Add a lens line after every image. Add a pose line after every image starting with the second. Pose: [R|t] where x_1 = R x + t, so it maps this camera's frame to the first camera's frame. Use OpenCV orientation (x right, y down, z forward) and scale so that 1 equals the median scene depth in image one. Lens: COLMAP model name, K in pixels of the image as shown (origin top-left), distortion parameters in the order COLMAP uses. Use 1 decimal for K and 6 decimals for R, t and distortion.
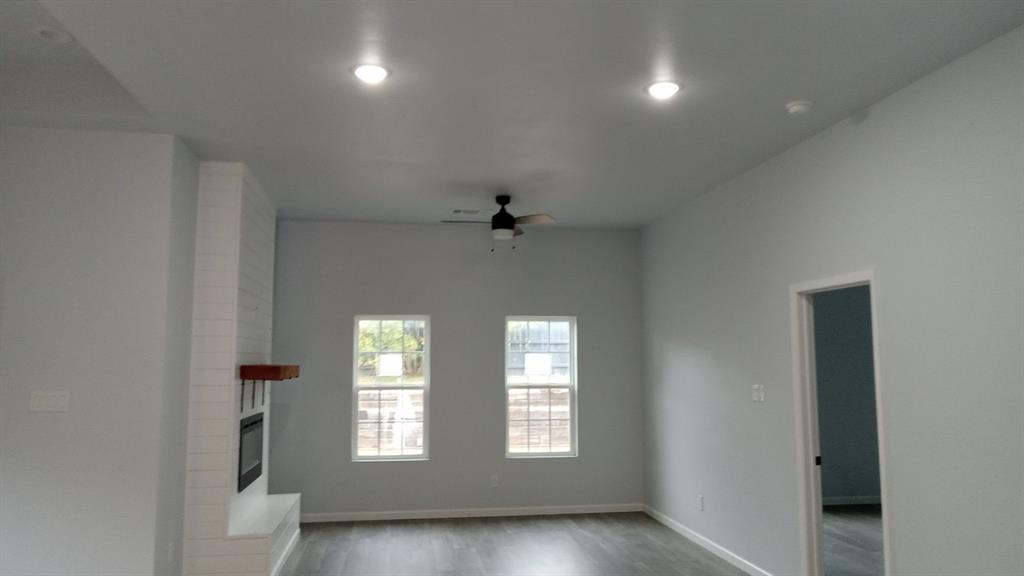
lens RADIAL K [[760.4, 0, 515.1], [0, 760.4, 284.1], [0, 0, 1]] dist [0.002362, 0.001323]
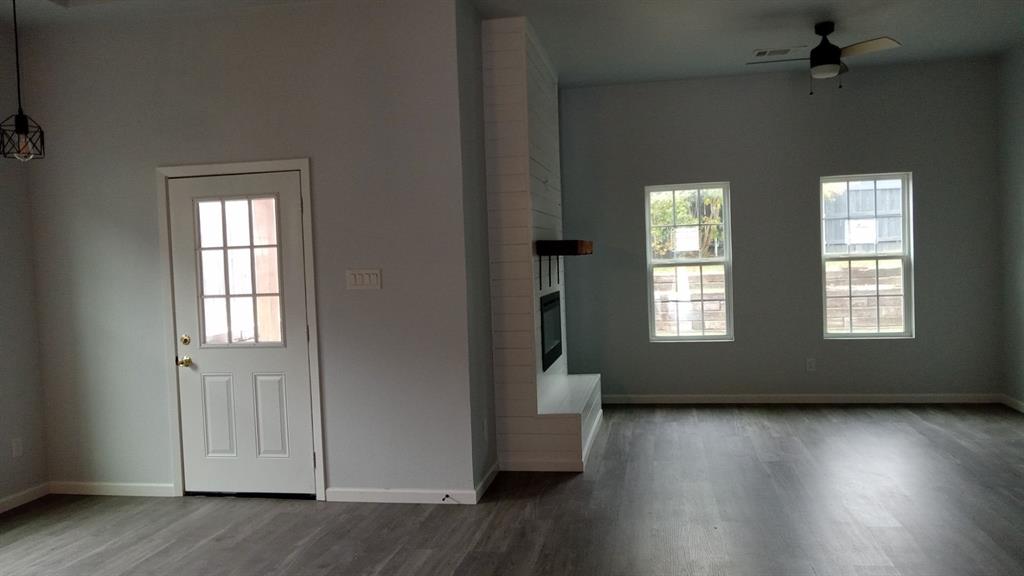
lens RADIAL K [[760.4, 0, 515.1], [0, 760.4, 284.1], [0, 0, 1]] dist [0.002362, 0.001323]
pose [[0.940109, -0.022147, -0.340153, -0.053800], [0.071412, 0.988540, 0.133004, 0.026750], [0.333309, -0.149329, 0.930917, 0.084620]]
